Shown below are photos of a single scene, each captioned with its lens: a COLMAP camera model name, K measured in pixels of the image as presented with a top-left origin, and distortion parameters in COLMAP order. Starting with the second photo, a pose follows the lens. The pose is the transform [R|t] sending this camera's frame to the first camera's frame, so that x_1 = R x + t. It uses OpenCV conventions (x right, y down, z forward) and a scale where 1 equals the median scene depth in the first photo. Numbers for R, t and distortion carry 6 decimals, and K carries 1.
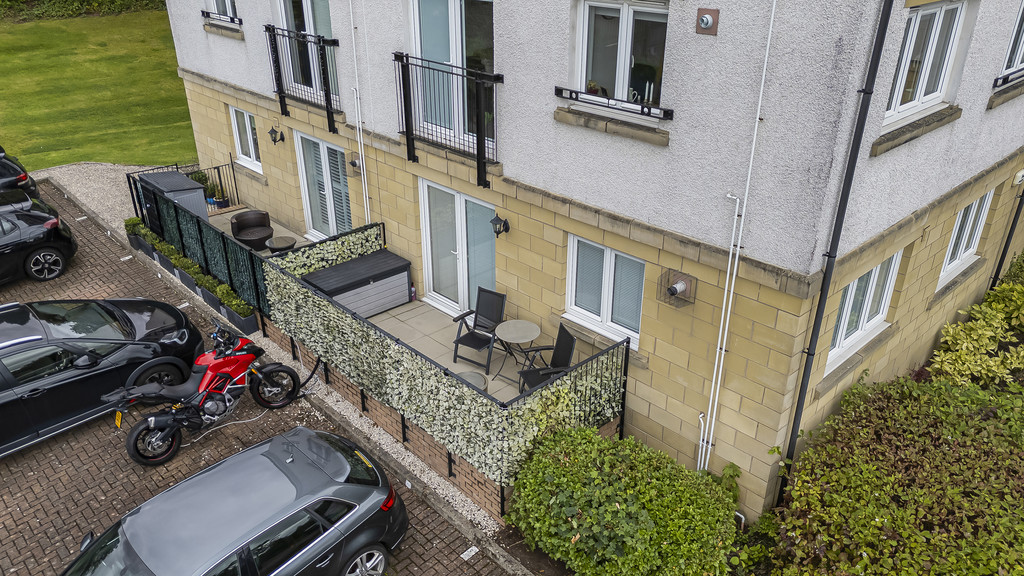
lens RADIAL K [[752.1, 0, 512.0], [0, 752.1, 288.0], [0, 0, 1]] dist [0.095453, -0.095386]
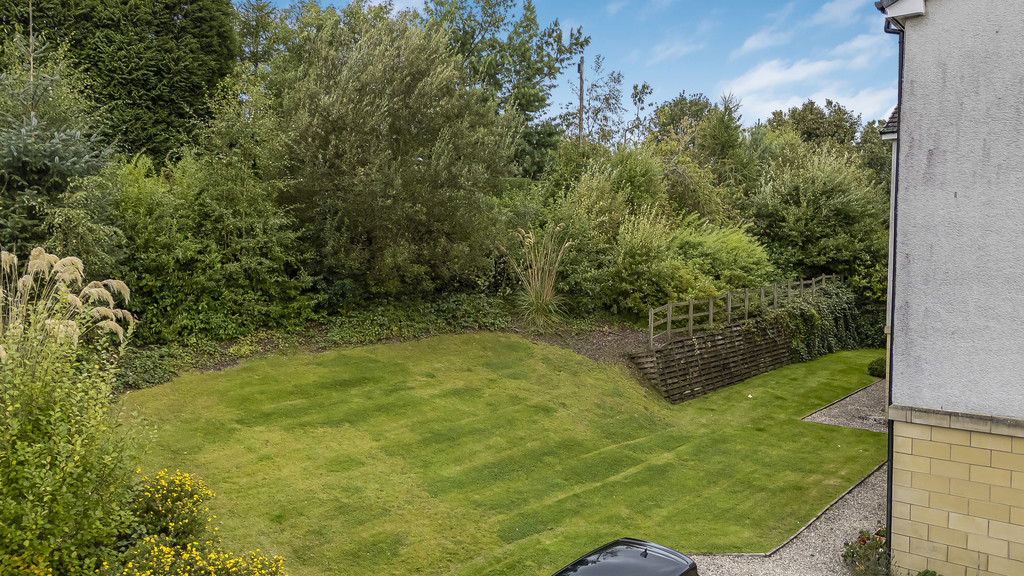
lens RADIAL K [[752.1, 0, 512.0], [0, 752.1, 288.0], [0, 0, 1]] dist [0.095453, -0.095386]
pose [[0.993128, -0.010030, 0.116603, -1.202172], [0.056070, 0.915312, -0.398824, -0.200590], [-0.102728, 0.402621, 0.909584, 0.593253]]
